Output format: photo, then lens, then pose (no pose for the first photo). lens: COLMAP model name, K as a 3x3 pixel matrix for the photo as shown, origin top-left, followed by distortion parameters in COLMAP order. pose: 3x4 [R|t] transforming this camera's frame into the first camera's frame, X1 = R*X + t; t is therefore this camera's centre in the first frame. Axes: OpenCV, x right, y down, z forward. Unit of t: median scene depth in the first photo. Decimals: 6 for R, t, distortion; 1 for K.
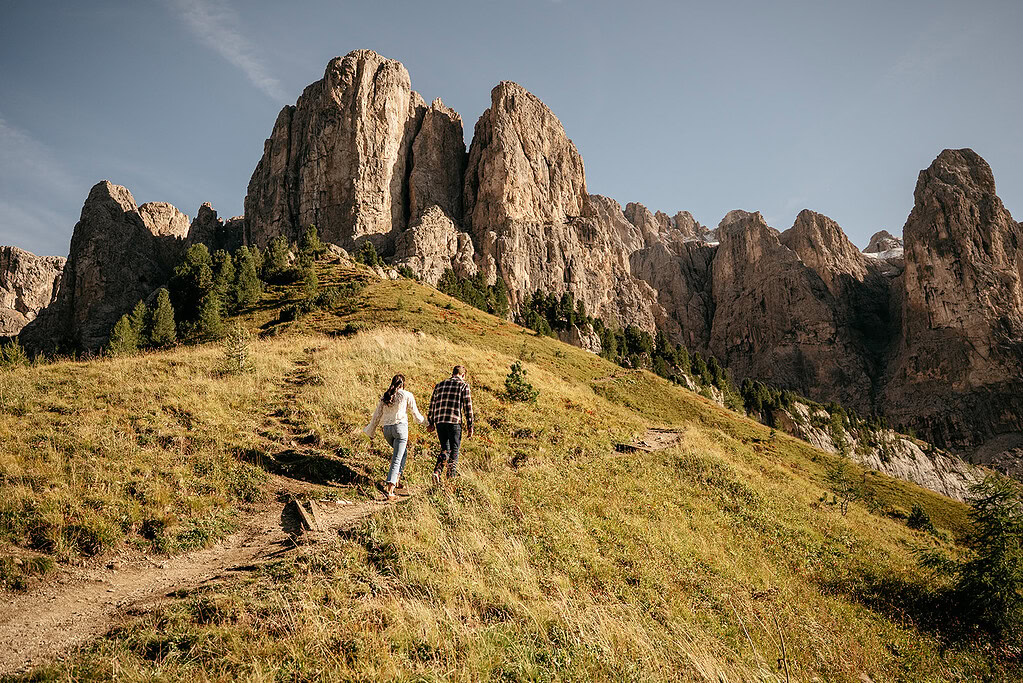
lens RADIAL K [[901.3, 0, 511.5], [0, 901.3, 341.5], [0, 0, 1]] dist [-0.187841, 0.171415]
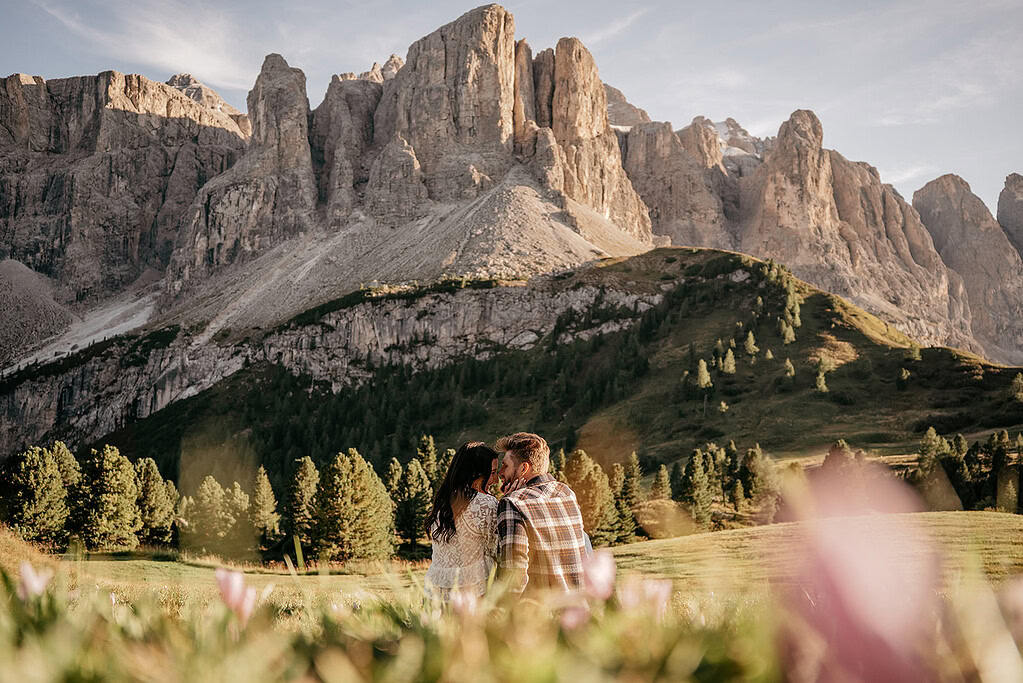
lens RADIAL K [[859.4, 0, 511.5], [0, 859.4, 341.5], [0, 0, 1]] dist [-0.219636, 0.246061]
pose [[0.951292, 0.066939, 0.300935, -0.490294], [-0.138382, 0.964994, 0.222794, -0.093086], [-0.275487, -0.253587, 0.927254, -0.420033]]
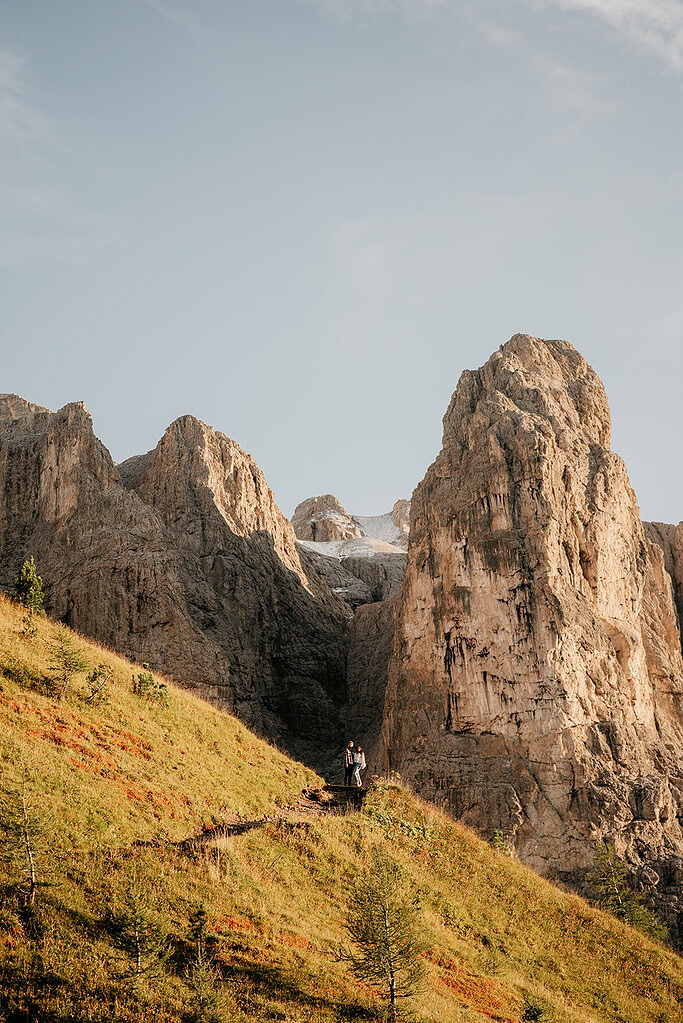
lens RADIAL K [[2129.9, 0, 341.5], [0, 2129.9, 511.5], [0, 0, 1]] dist [-0.170457, -0.068240]
pose [[0.897445, 0.156944, 0.412264, -0.021599], [-0.120525, 0.986248, -0.113086, 0.003712], [-0.424343, 0.051801, 0.904019, 0.061786]]
